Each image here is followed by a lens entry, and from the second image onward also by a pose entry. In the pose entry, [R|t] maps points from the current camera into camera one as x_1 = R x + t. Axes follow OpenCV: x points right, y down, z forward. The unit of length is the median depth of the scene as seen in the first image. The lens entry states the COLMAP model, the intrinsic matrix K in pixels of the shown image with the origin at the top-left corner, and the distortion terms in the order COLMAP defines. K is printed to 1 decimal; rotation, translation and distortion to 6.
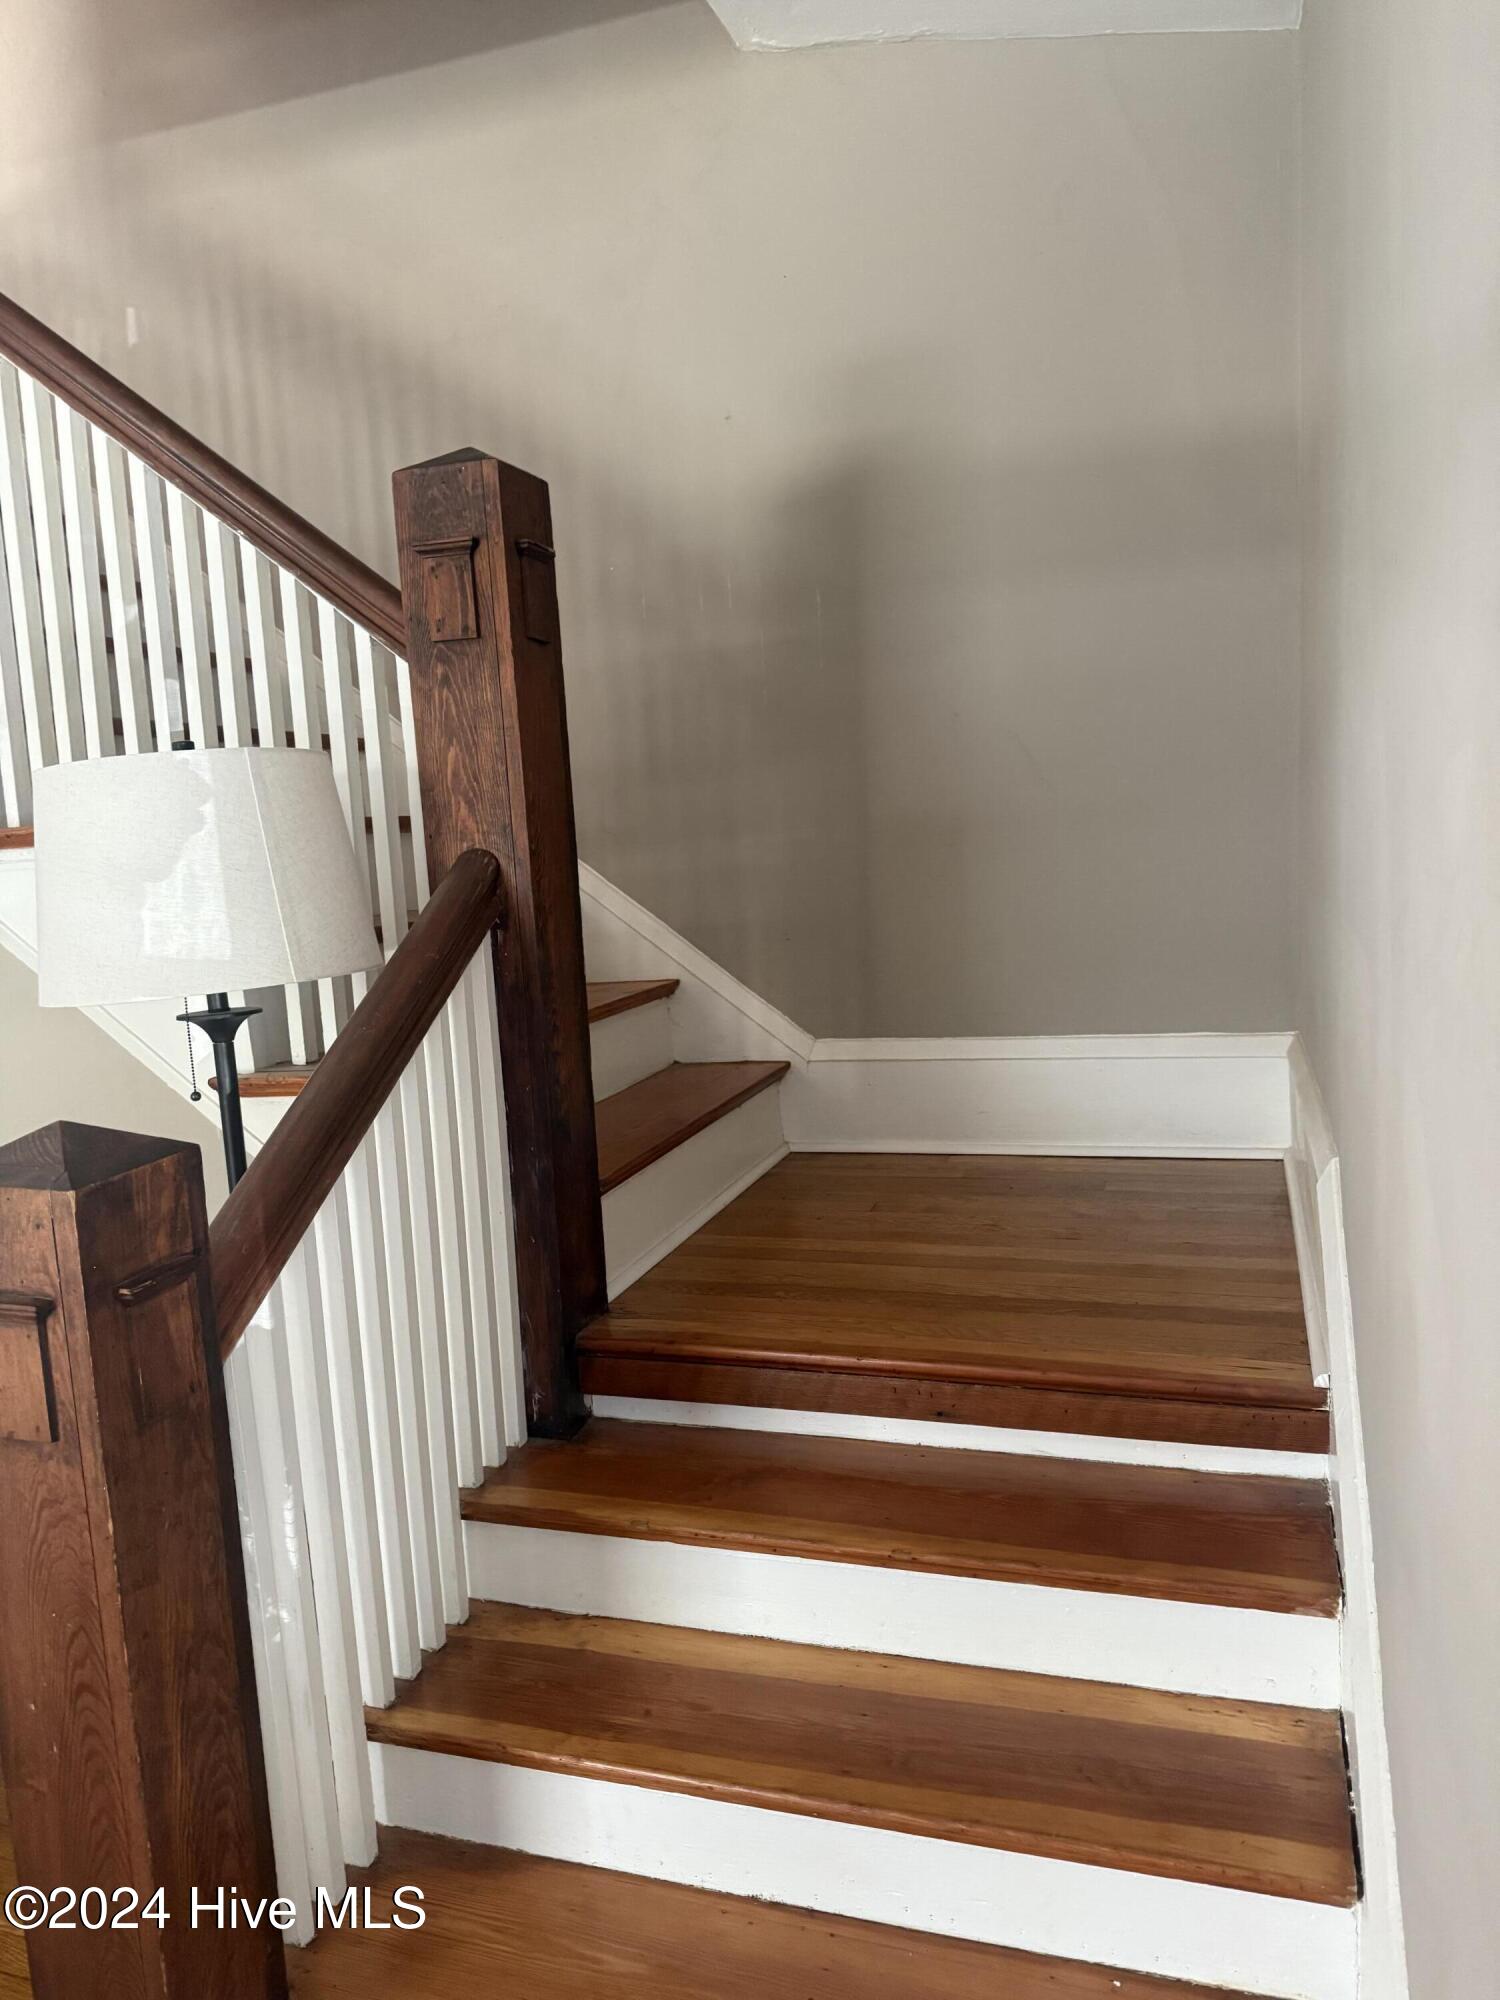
lens RADIAL K [[1410.7, 0, 750.0], [0, 1410.7, 1000.0], [0, 0, 1]] dist [0.107454, -0.141265]
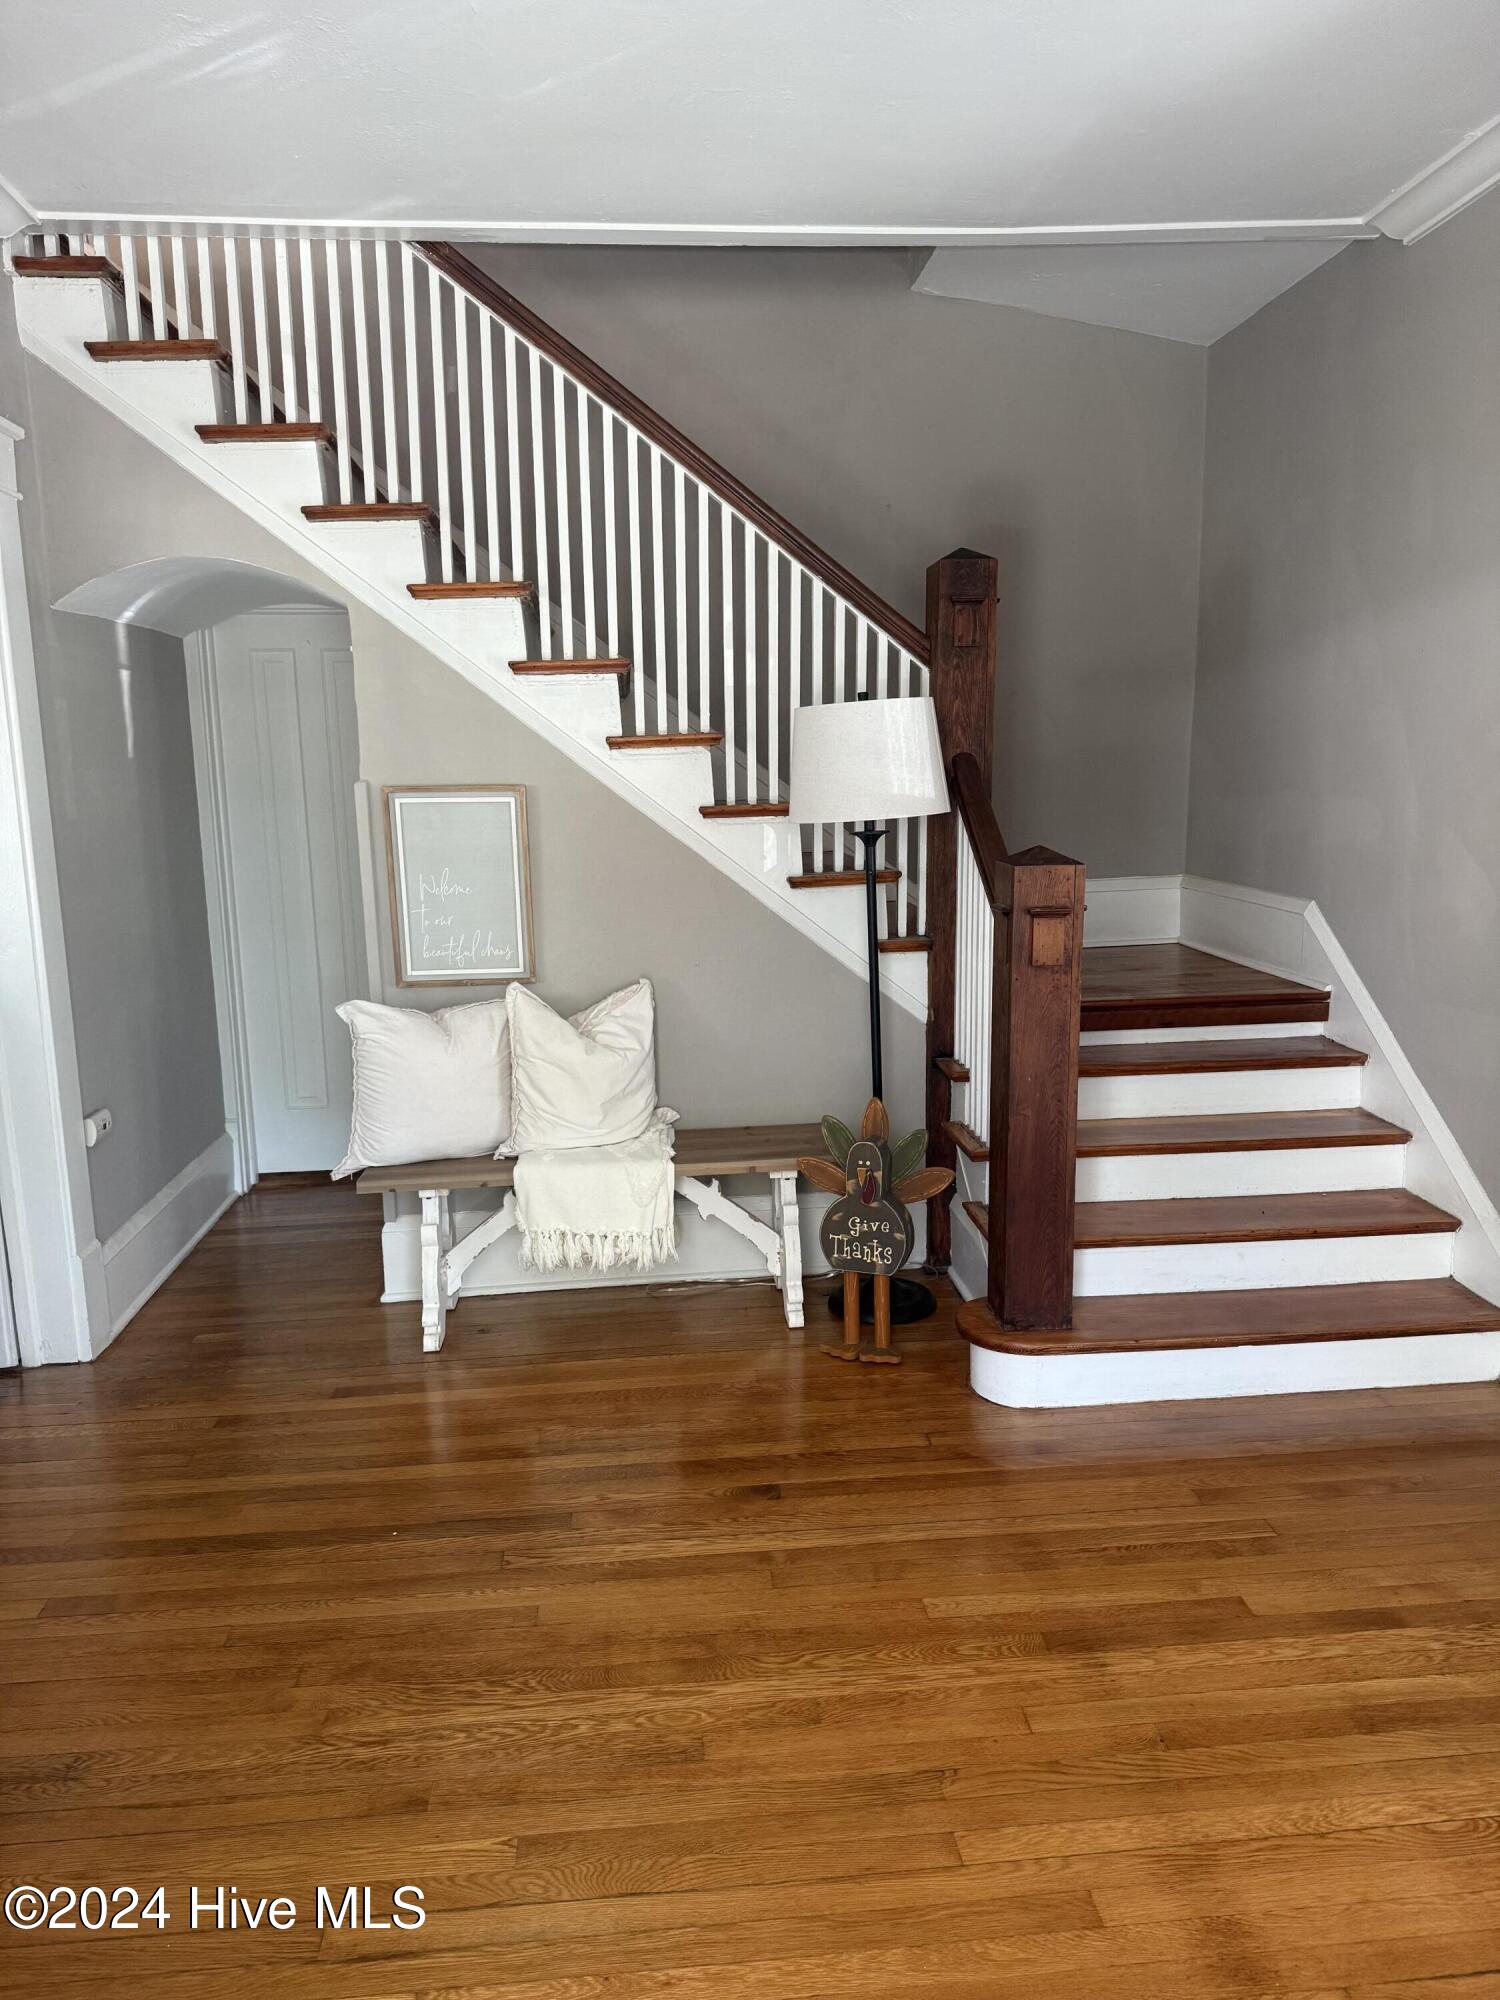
lens RADIAL K [[1410.7, 0, 750.0], [0, 1410.7, 1000.0], [0, 0, 1]] dist [0.107454, -0.141265]
pose [[0.927229, -0.032453, 0.373086, -1.261169], [0.025473, 0.999396, 0.023623, 0.190008], [-0.373628, -0.012401, 0.927496, -0.751683]]
